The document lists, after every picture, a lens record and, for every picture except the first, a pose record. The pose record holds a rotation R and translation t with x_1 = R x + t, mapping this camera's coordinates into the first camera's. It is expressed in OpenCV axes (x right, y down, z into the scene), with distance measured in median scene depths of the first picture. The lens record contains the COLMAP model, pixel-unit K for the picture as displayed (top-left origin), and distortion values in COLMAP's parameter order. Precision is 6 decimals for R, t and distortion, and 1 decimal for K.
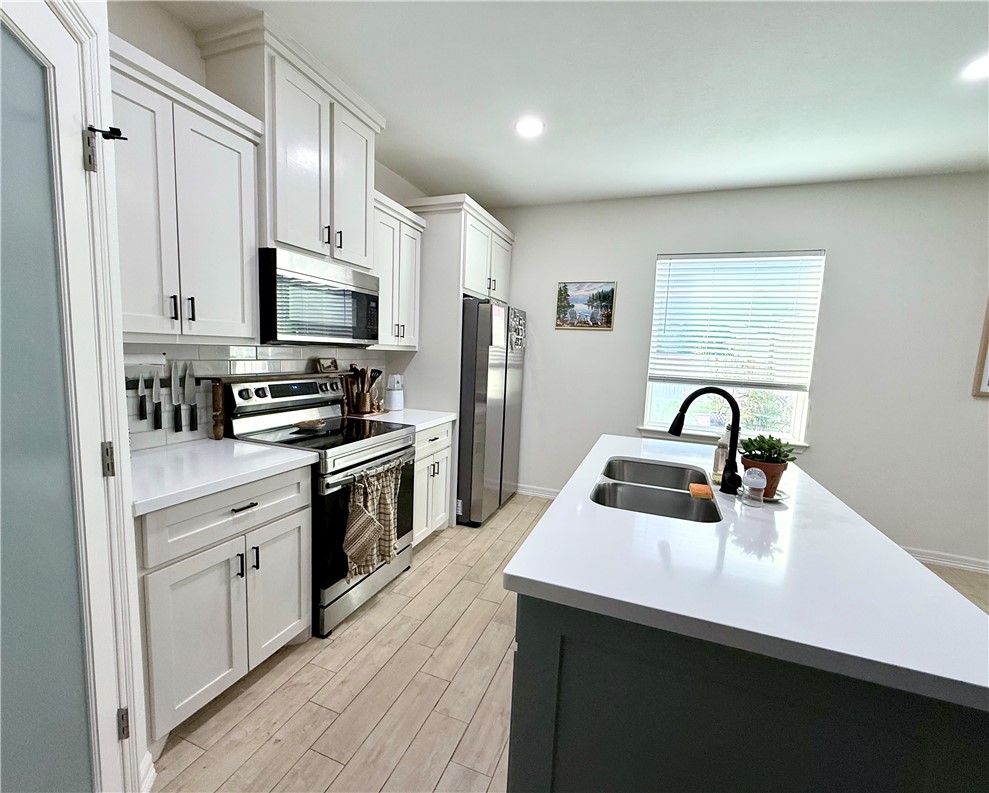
lens RADIAL K [[422.7, 0, 500.6], [0, 422.7, 397.0], [0, 0, 1]] dist [0.000622, 0.000080]
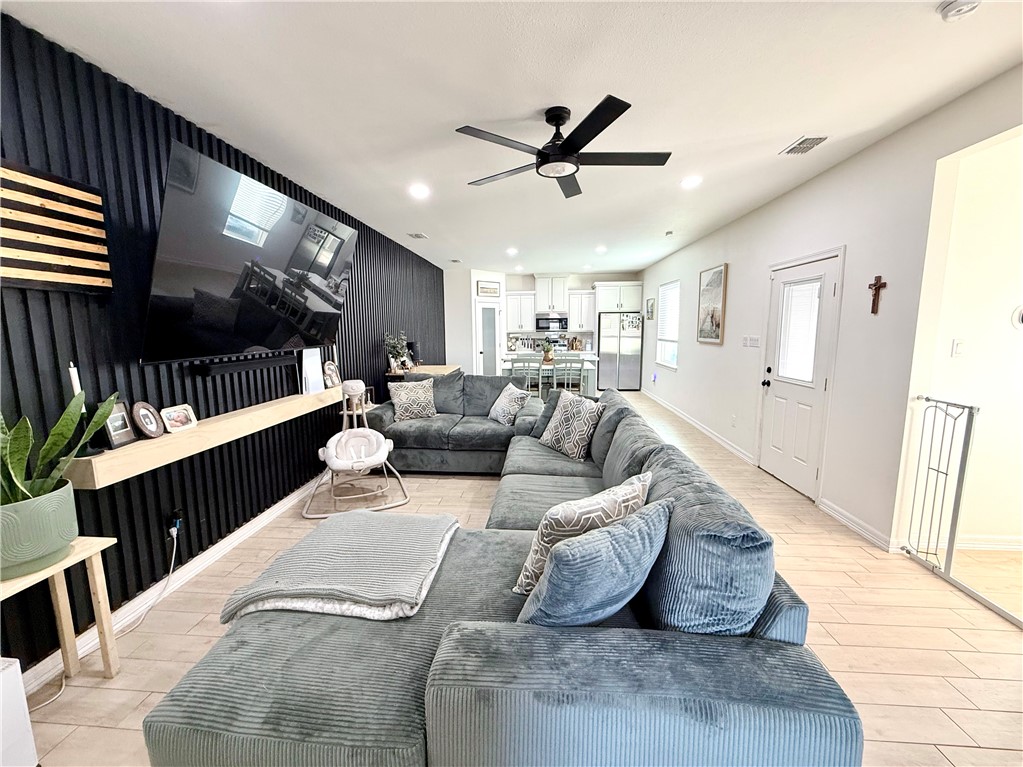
lens RADIAL K [[408.8, 0, 507.7], [0, 408.8, 383.9], [0, 0, 1]] dist [0.000580, 0.000123]
pose [[0.272587, 0.082579, -0.958581, 2.863343], [-0.082853, 0.994624, 0.062123, 0.156454], [0.958557, 0.062488, 0.277964, -0.467411]]
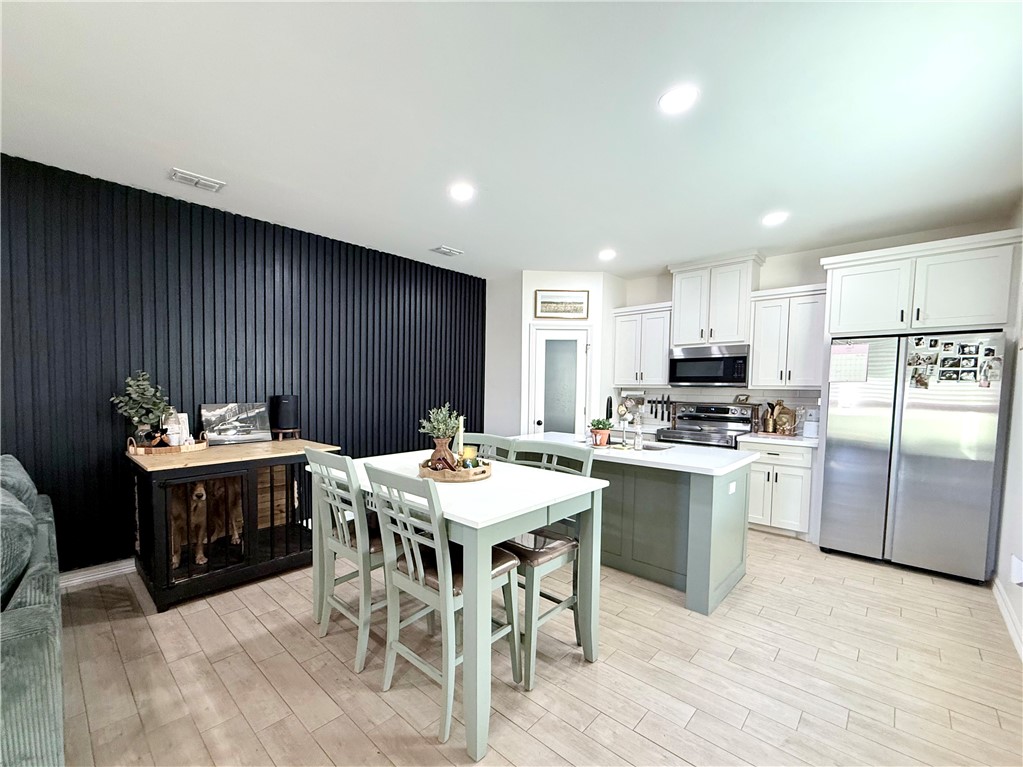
lens RADIAL K [[436.4, 0, 472.4], [0, 436.4, 409.4], [0, 0, 1]] dist [0.000450, 0.000298]
pose [[-0.412449, 0.000912, -0.910980, 1.513720], [-0.129756, 0.989745, 0.059739, 0.001375], [0.901693, 0.142845, -0.408100, 0.689986]]
